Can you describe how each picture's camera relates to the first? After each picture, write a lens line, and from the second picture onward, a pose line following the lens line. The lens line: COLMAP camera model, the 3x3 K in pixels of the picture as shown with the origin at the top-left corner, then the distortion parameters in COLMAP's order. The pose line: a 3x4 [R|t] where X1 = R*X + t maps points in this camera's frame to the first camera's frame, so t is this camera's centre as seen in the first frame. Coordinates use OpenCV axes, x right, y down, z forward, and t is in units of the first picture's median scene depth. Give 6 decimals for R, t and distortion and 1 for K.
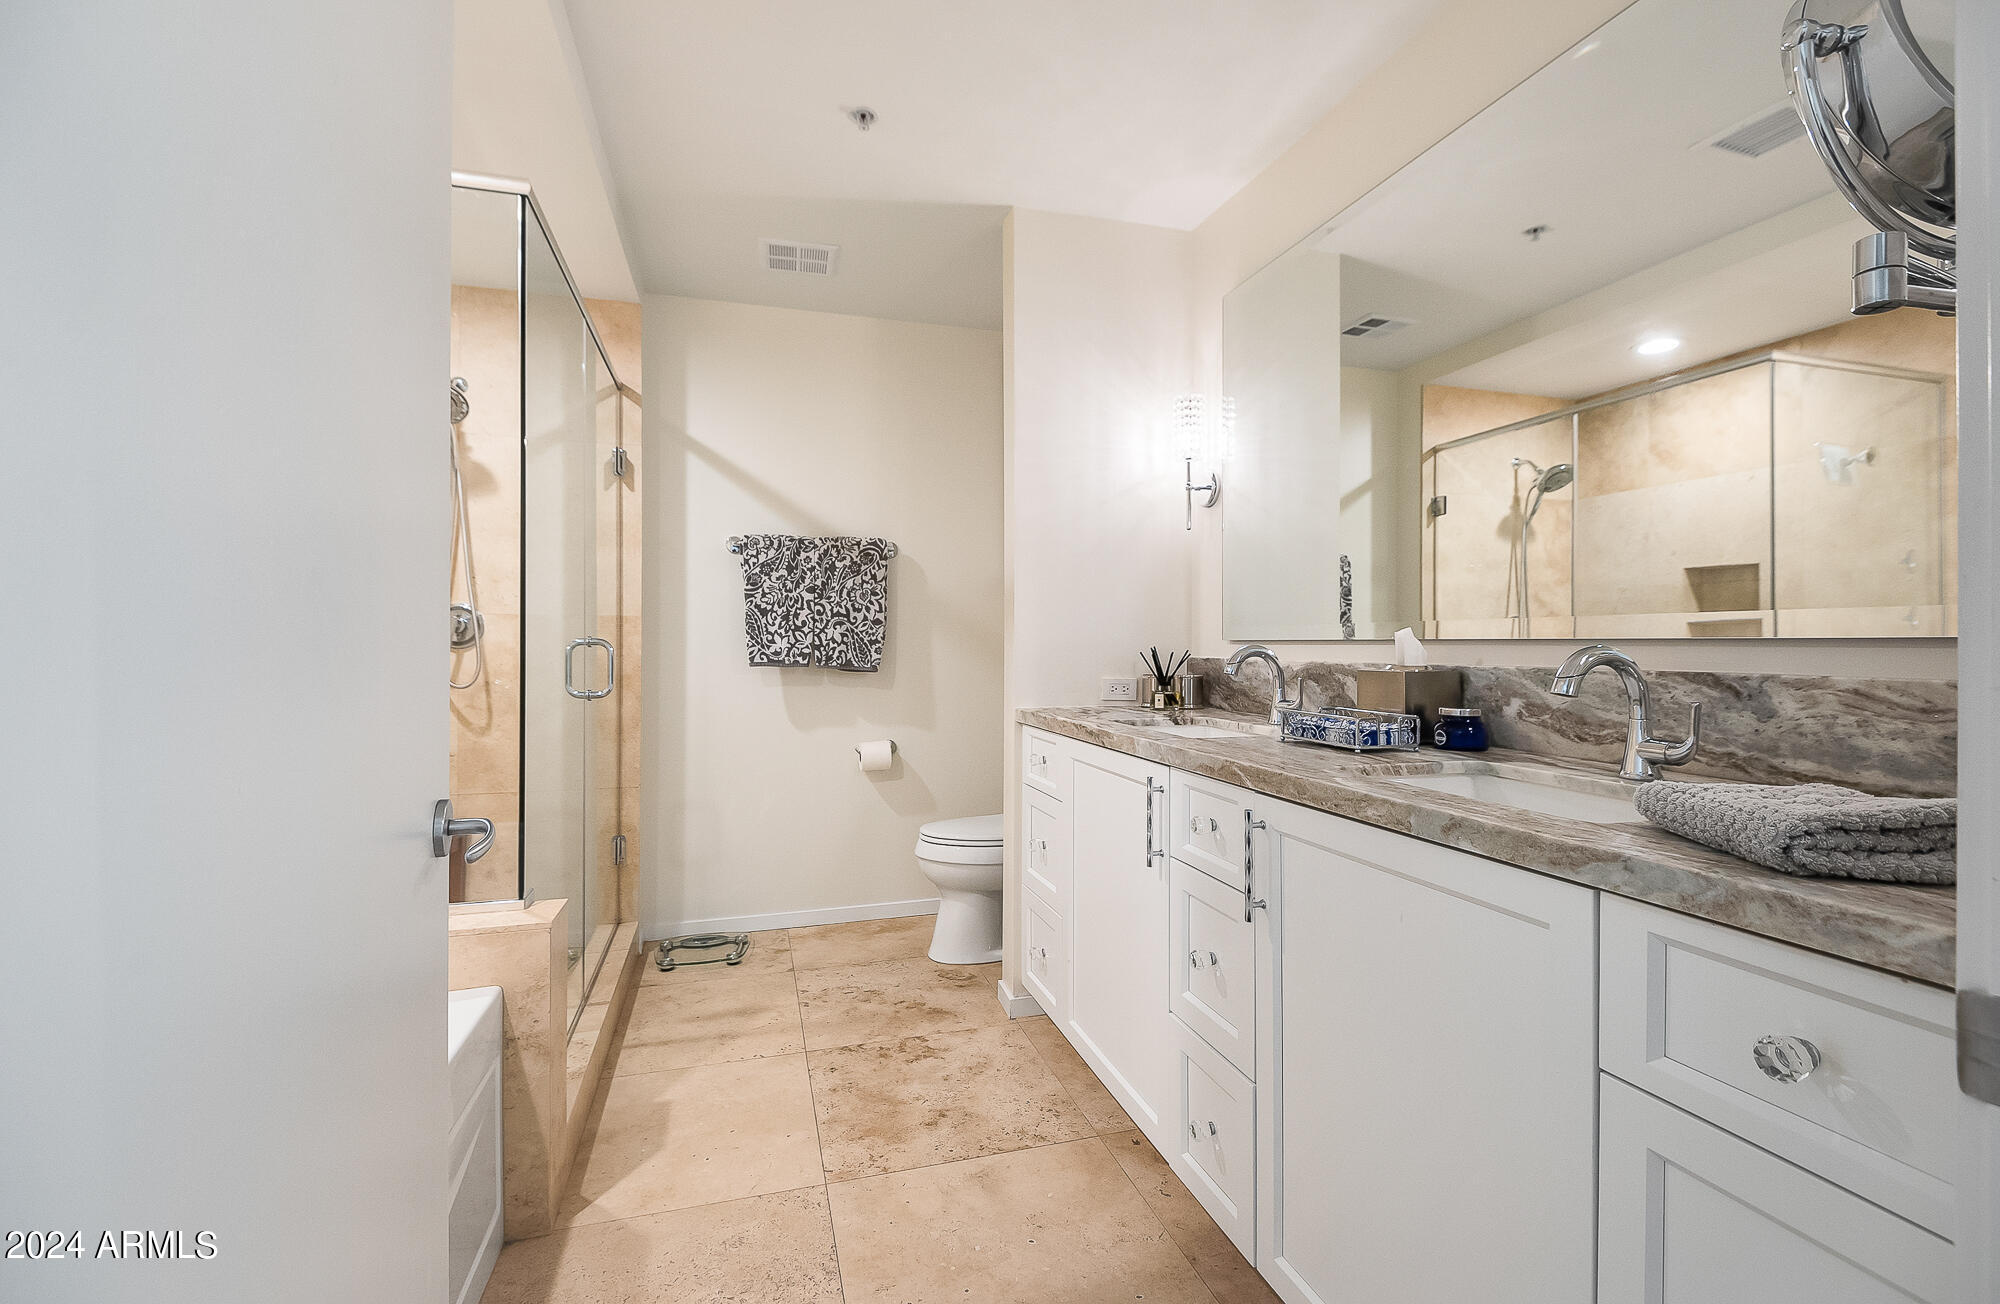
lens RADIAL K [[870.9, 0, 1000.0], [0, 870.9, 652.0], [0, 0, 1]] dist [0.026272, -0.018724]
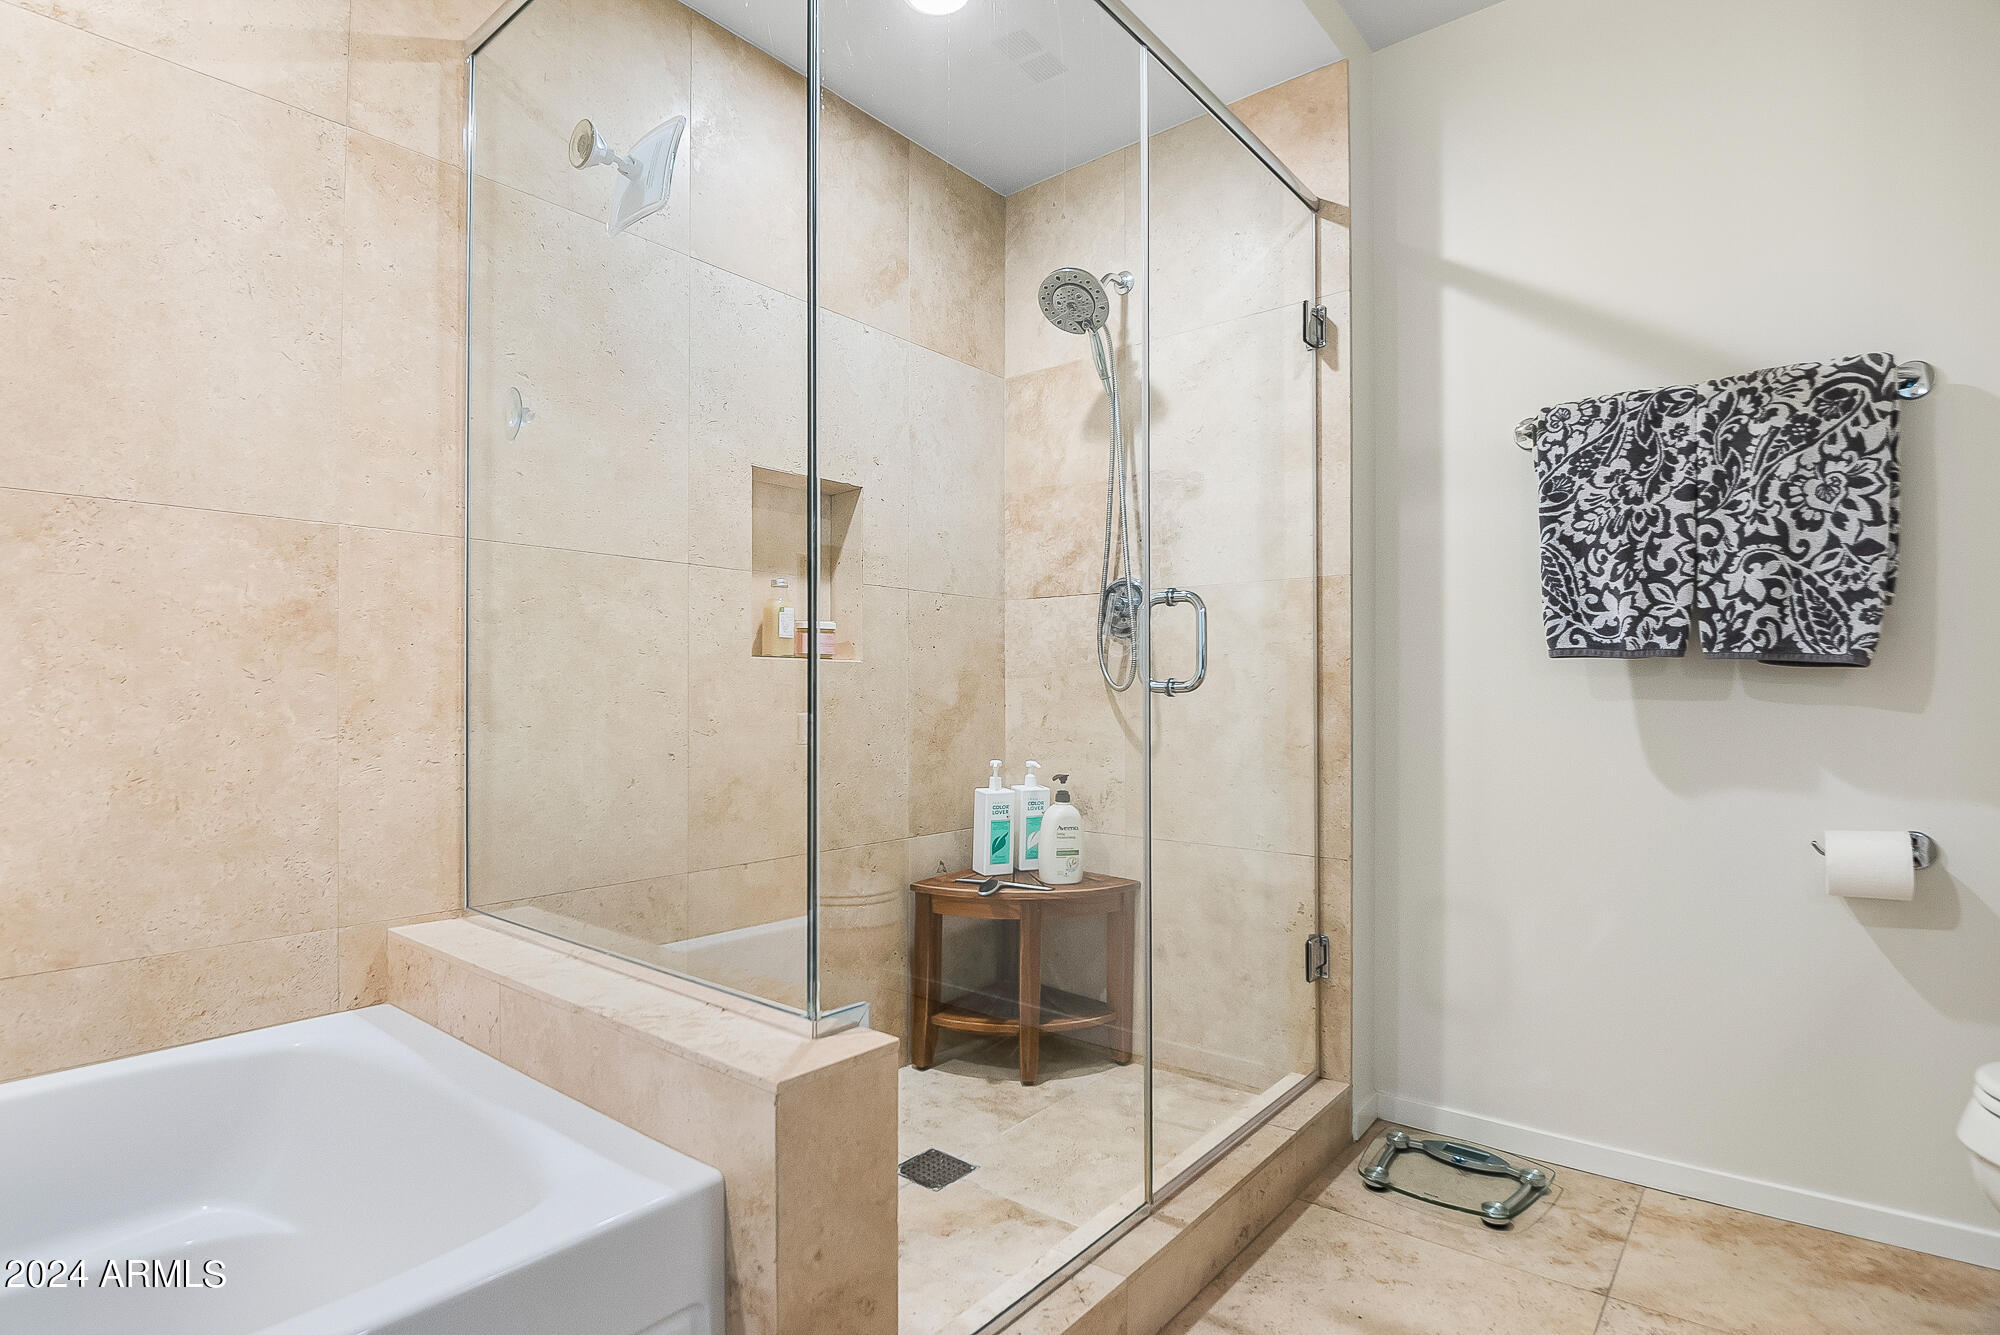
lens RADIAL K [[996.3, 0, 1003.1], [0, 996.3, 689.2], [0, 0, 1]] dist [-0.002389, -0.019359]
pose [[0.566766, -0.005480, -0.823860, 0.014210], [-0.009013, 0.999877, -0.012851, 0.045340], [0.823829, 0.014709, 0.566647, 0.394166]]
